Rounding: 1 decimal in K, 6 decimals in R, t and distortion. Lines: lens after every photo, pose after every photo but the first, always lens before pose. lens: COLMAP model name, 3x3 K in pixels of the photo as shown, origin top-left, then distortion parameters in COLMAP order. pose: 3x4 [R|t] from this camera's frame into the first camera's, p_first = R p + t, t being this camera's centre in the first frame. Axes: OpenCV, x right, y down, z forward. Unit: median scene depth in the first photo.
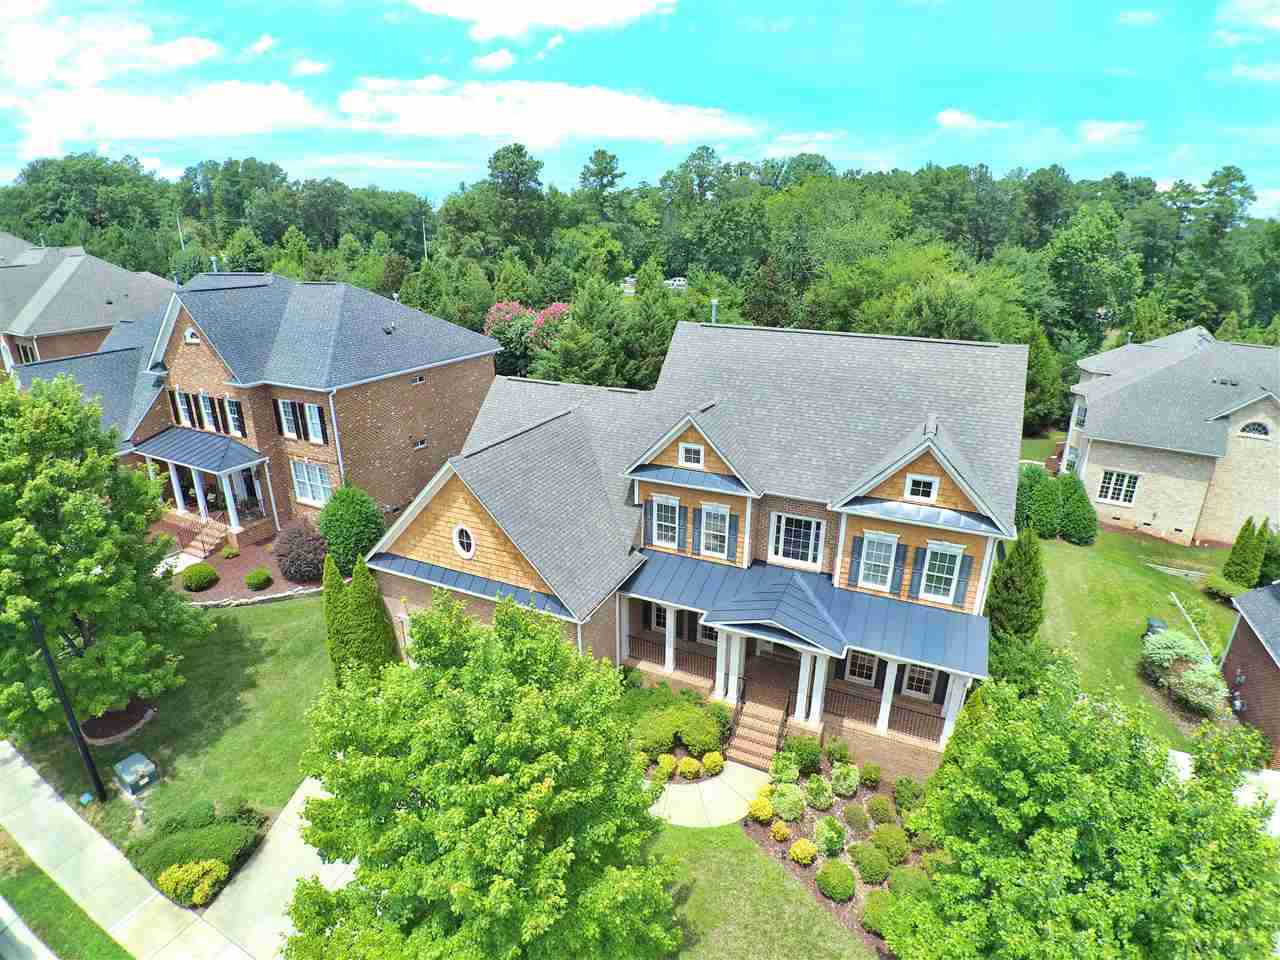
lens RADIAL K [[645.4, 0, 640.0], [0, 645.4, 480.0], [0, 0, 1]] dist [0.003145, -0.040477]
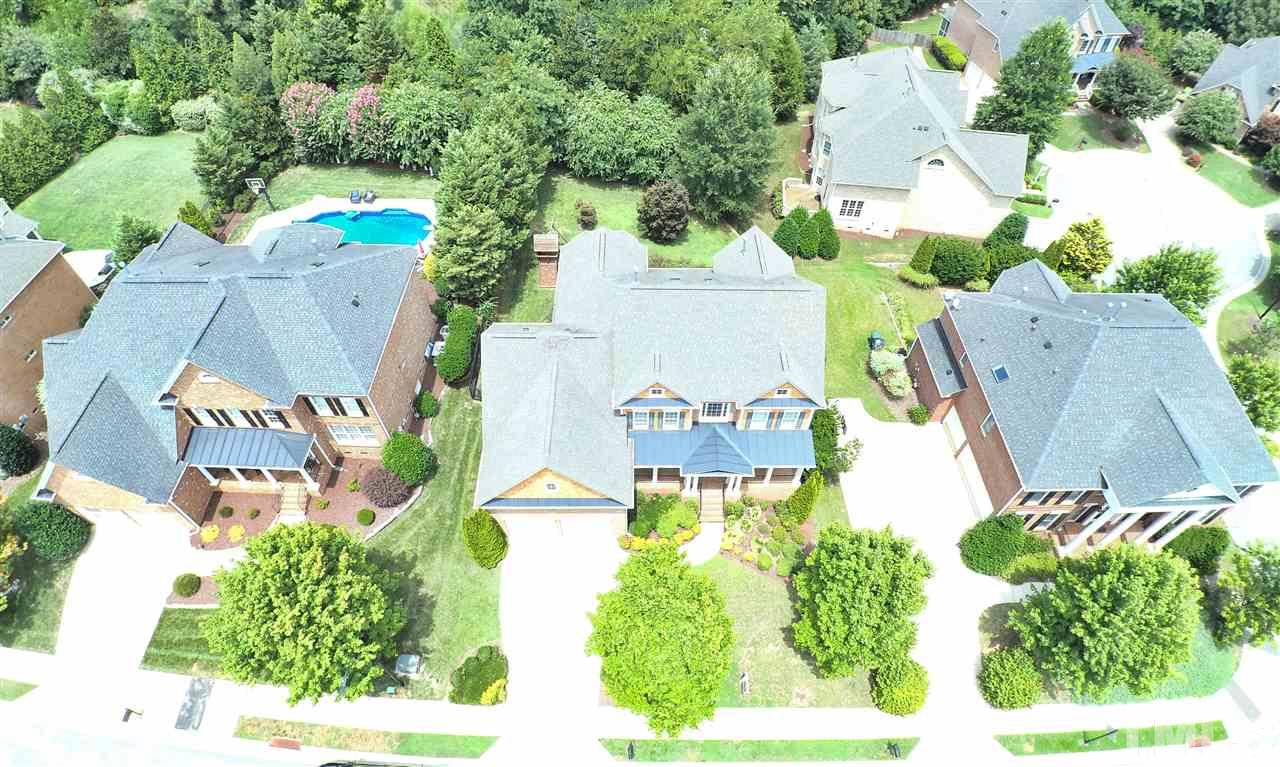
lens RADIAL K [[624.0, 0, 640.0], [0, 624.0, 383.5], [0, 0, 1]] dist [-0.000939, -0.000143]
pose [[0.911452, -0.323153, 0.254612, -0.279298], [0.156540, 0.844742, 0.511768, -0.682637], [-0.380461, -0.426595, 0.820528, -0.241419]]
